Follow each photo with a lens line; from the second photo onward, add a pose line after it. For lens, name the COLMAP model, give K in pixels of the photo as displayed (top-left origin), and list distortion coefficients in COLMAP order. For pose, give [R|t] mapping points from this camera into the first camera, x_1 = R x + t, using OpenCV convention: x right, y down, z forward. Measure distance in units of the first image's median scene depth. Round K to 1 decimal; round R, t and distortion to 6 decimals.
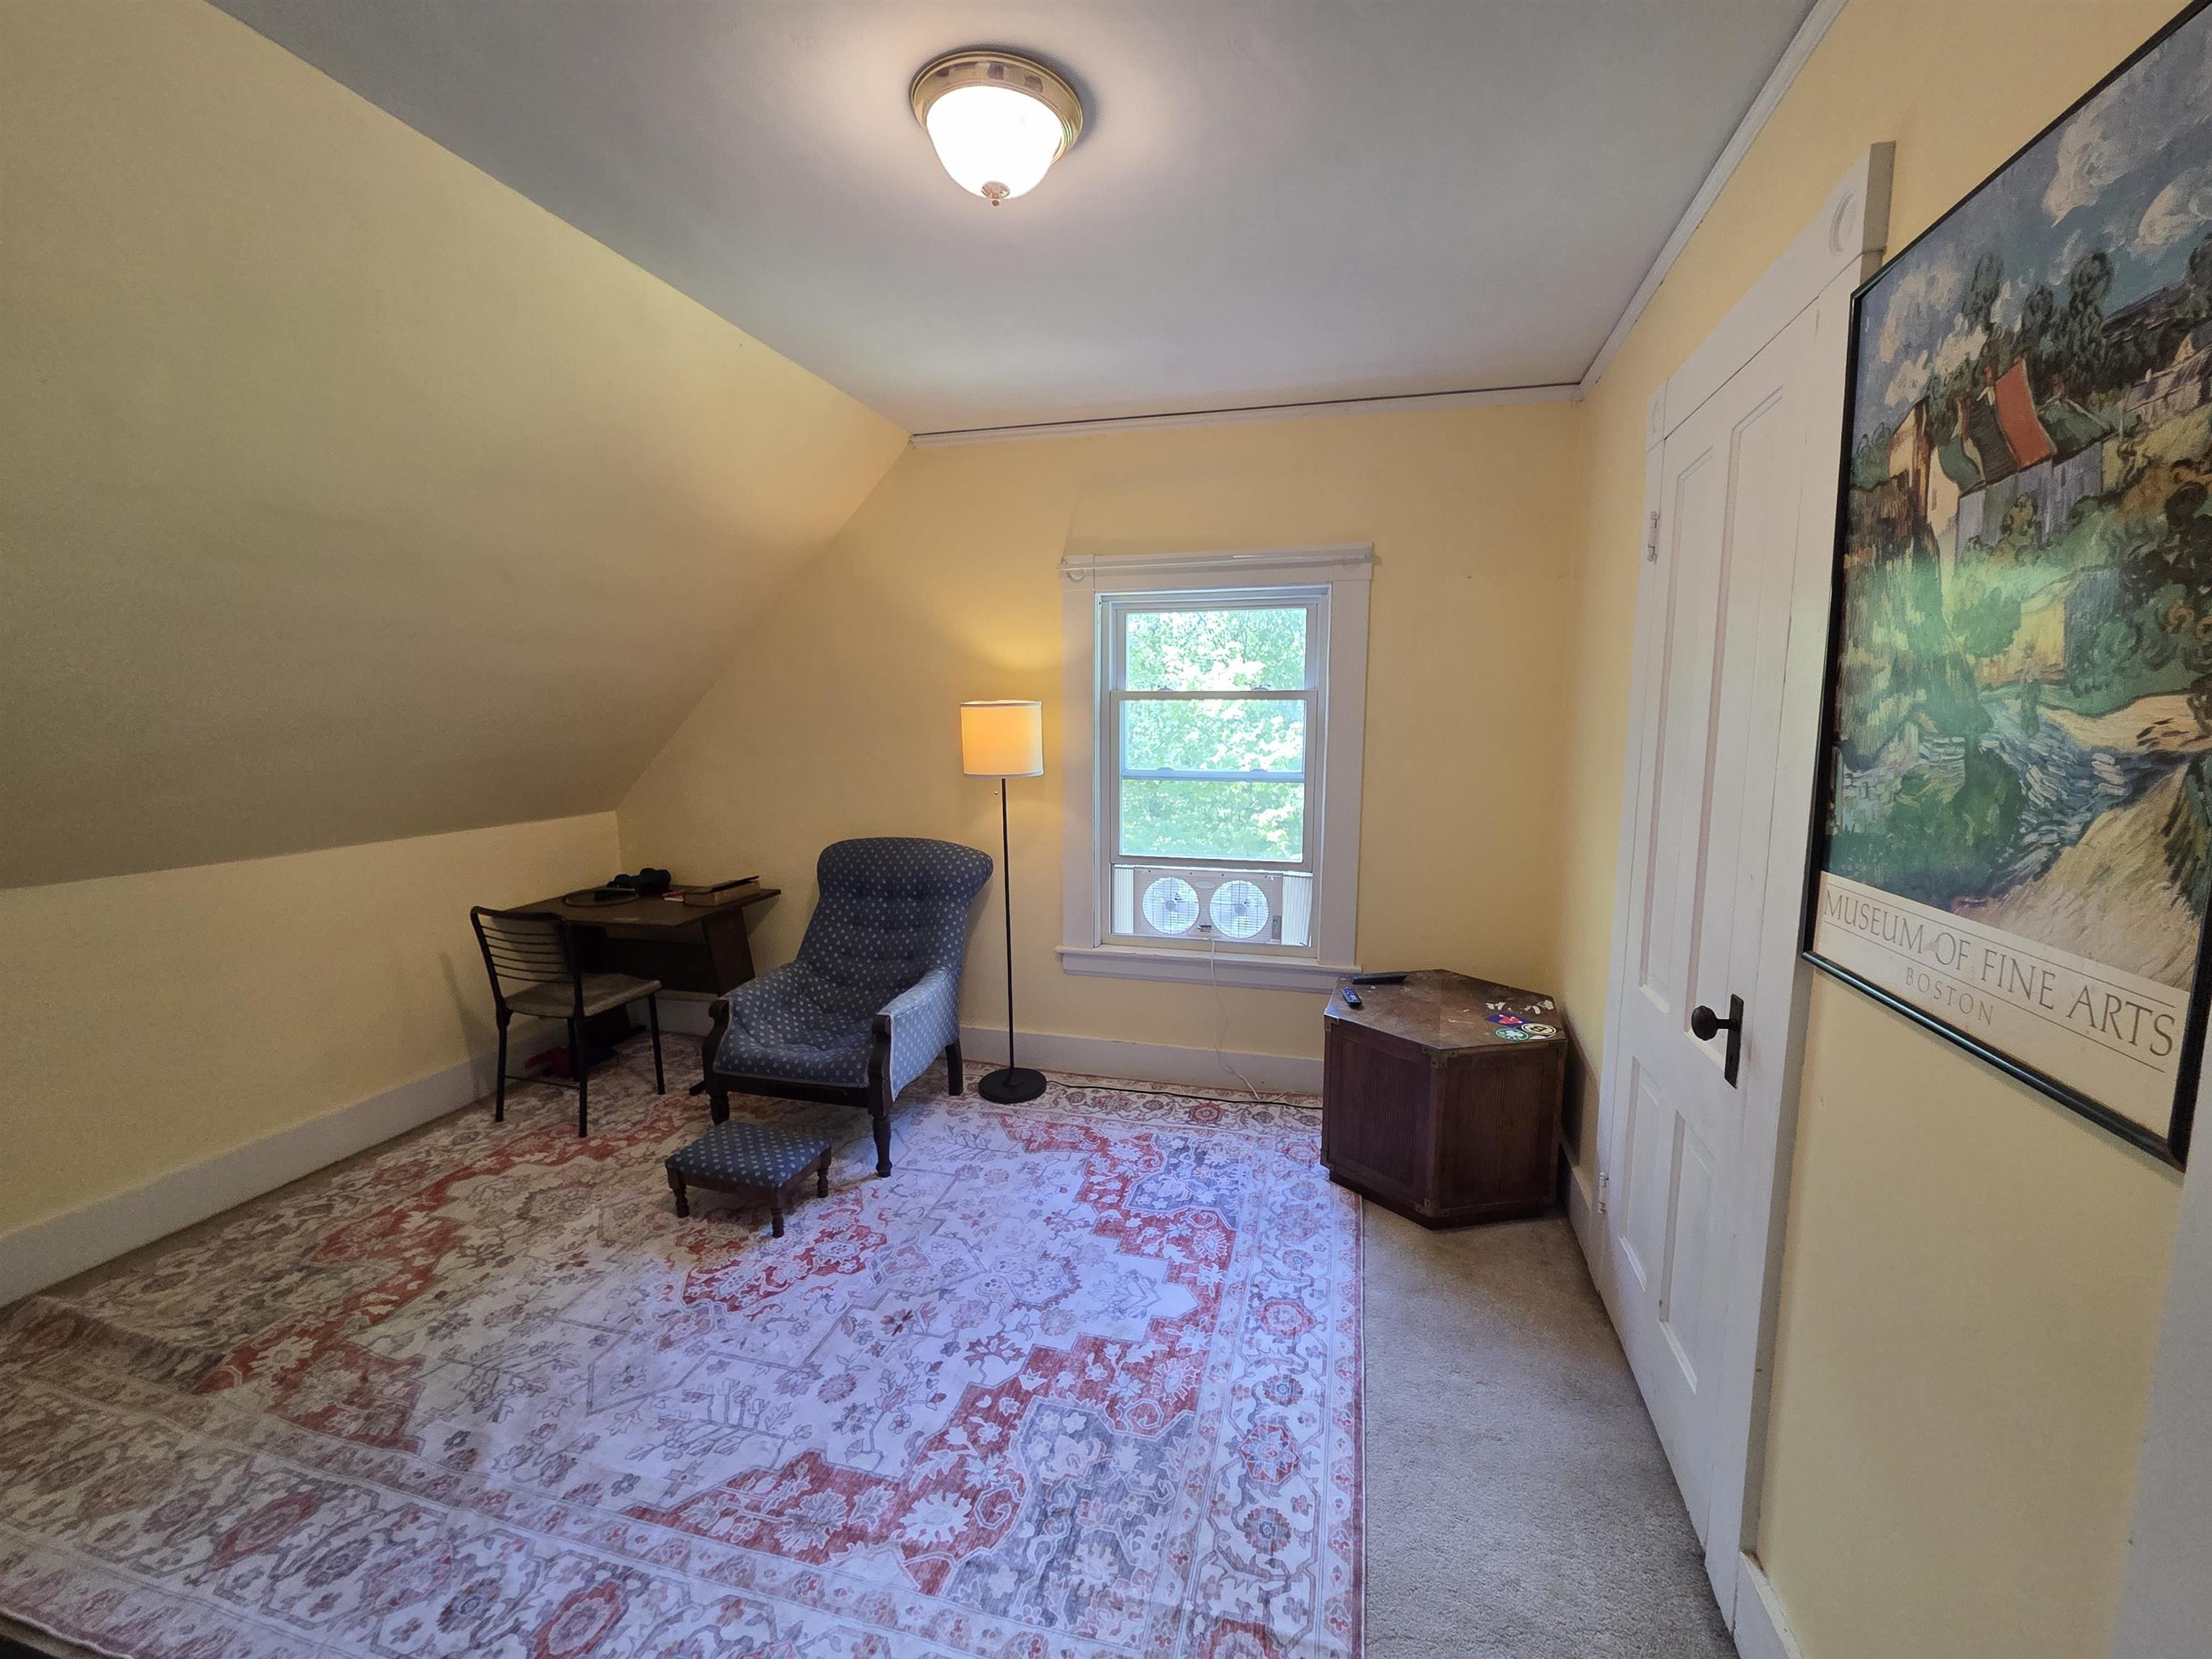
lens RADIAL K [[921.1, 0, 1116.1], [0, 921.1, 826.6], [0, 0, 1]] dist [0.002693, 0.000431]
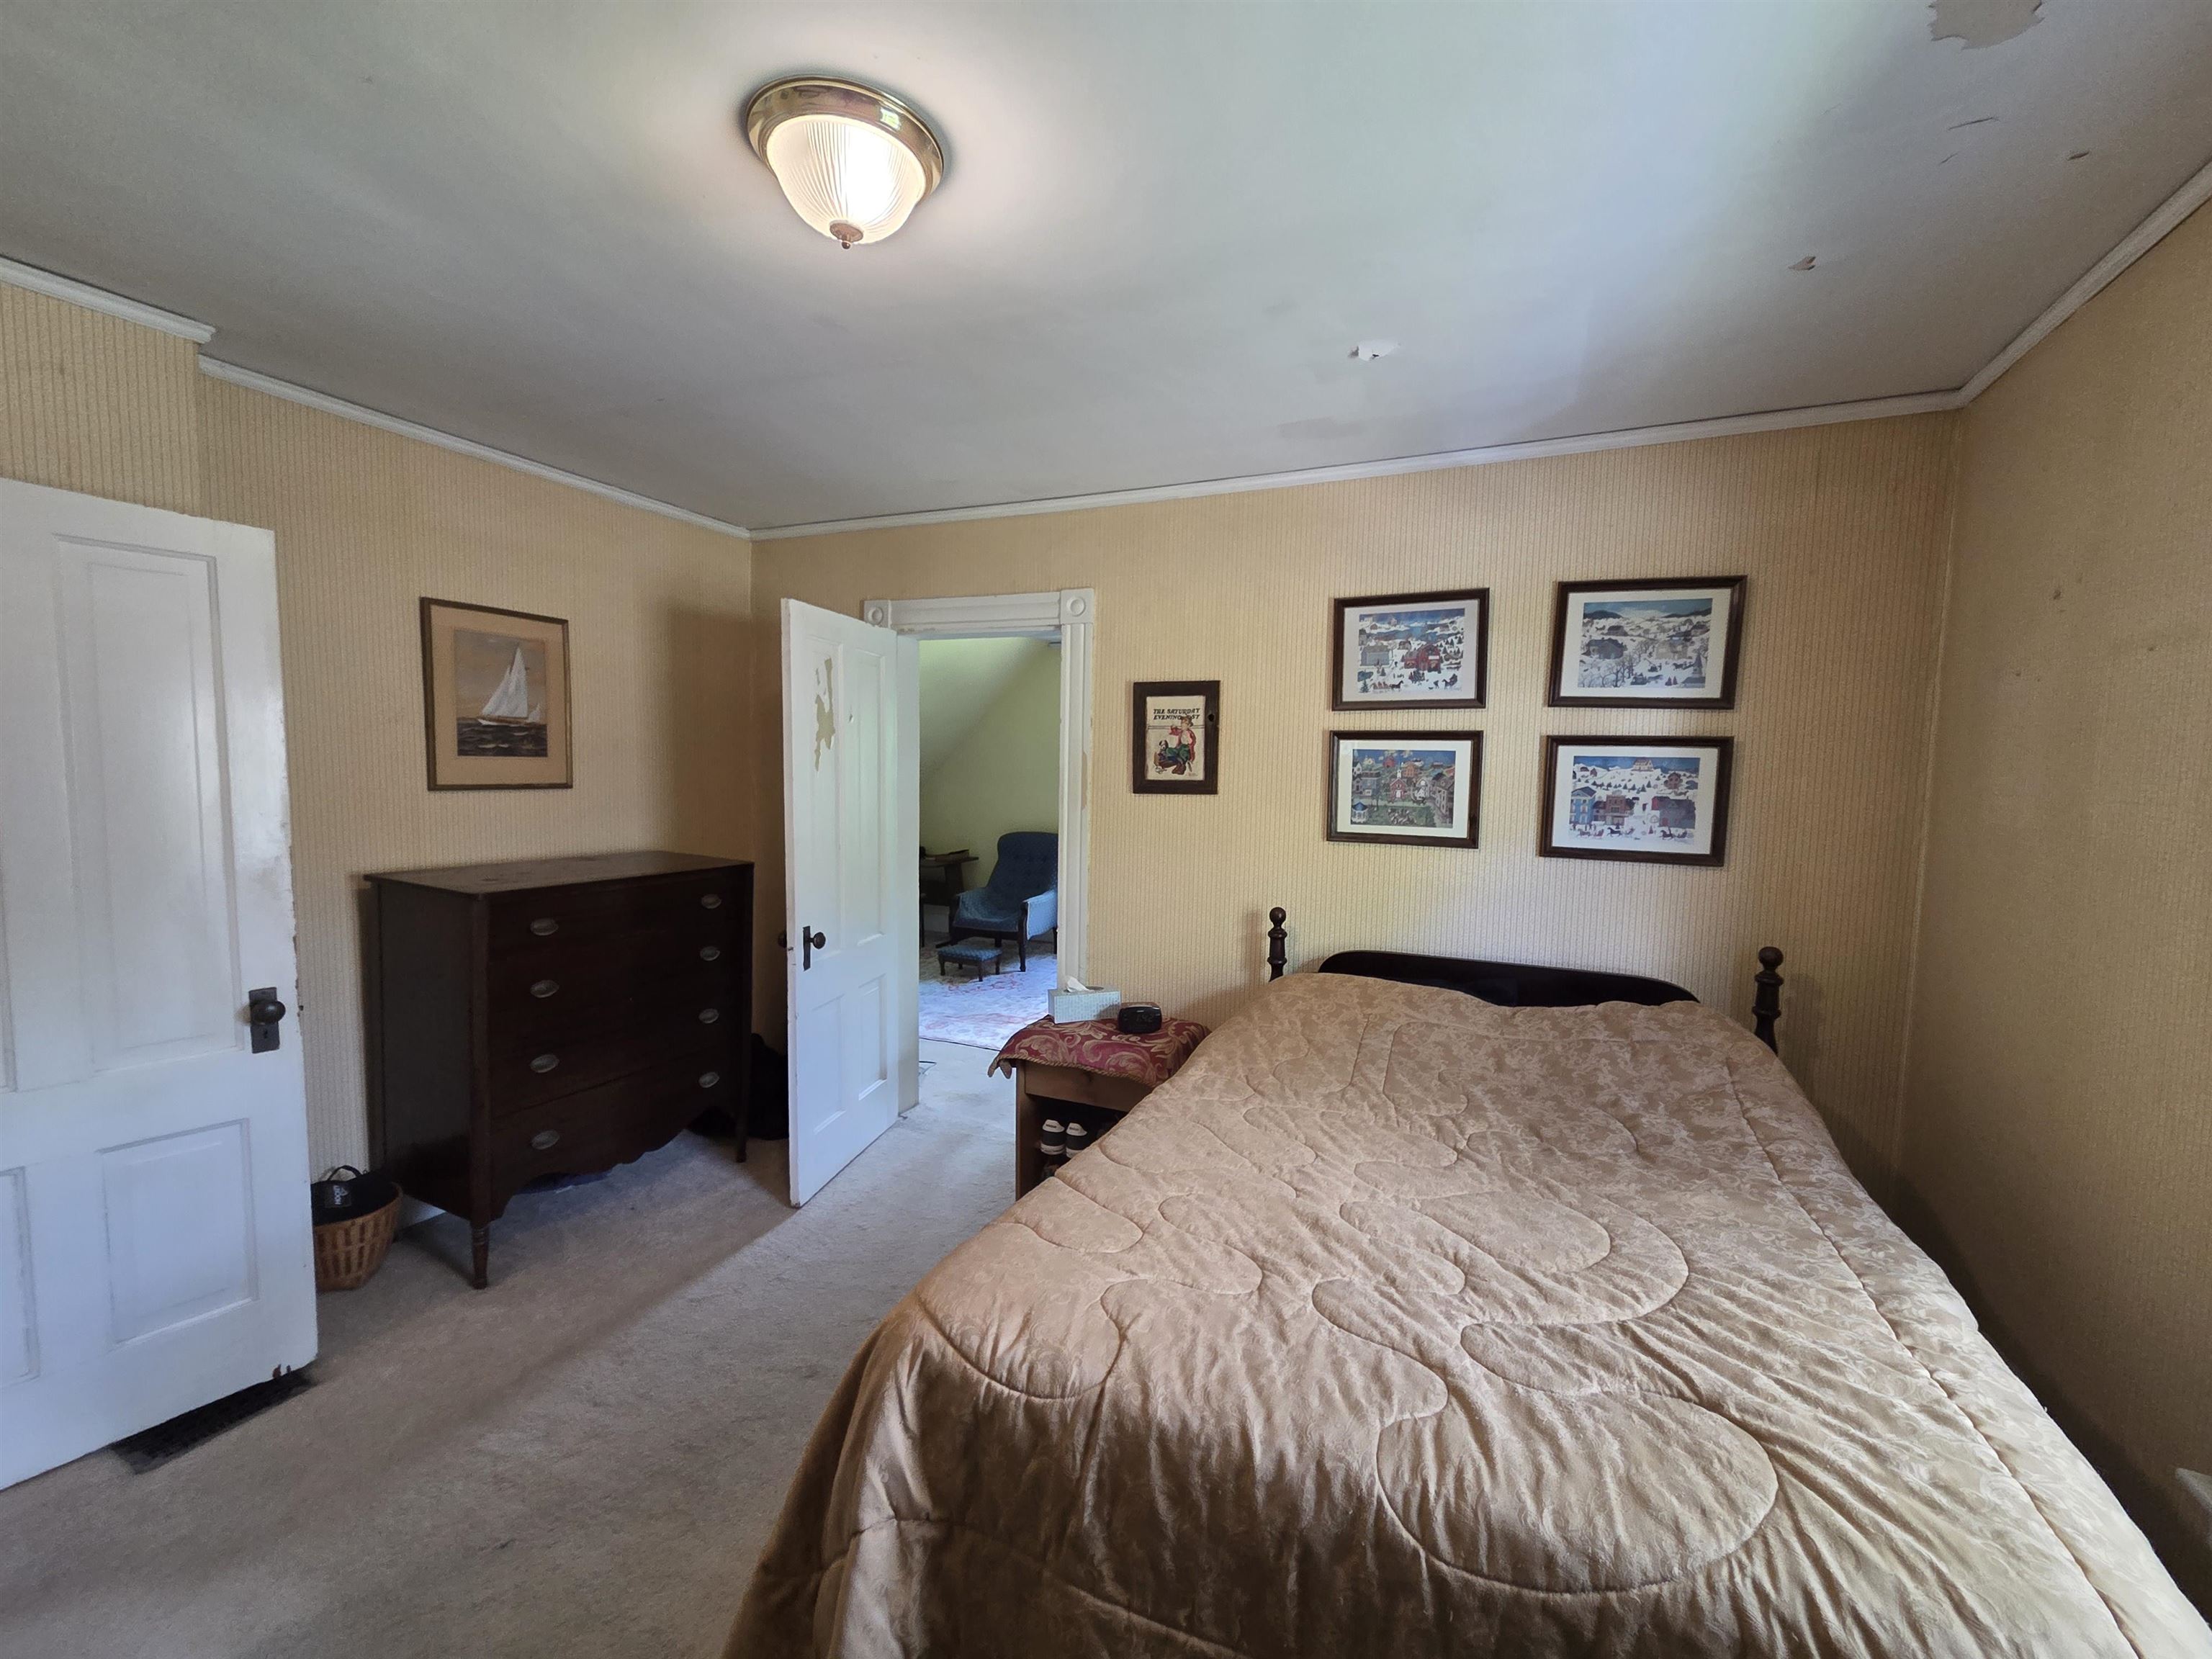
lens RADIAL K [[921.1, 0, 1116.1], [0, 921.1, 826.6], [0, 0, 1]] dist [0.002693, 0.000431]
pose [[0.986891, 0.012045, -0.160938, 0.341152], [-0.022389, 0.997786, -0.062619, 0.152594], [0.159827, 0.065401, 0.984976, -1.245329]]
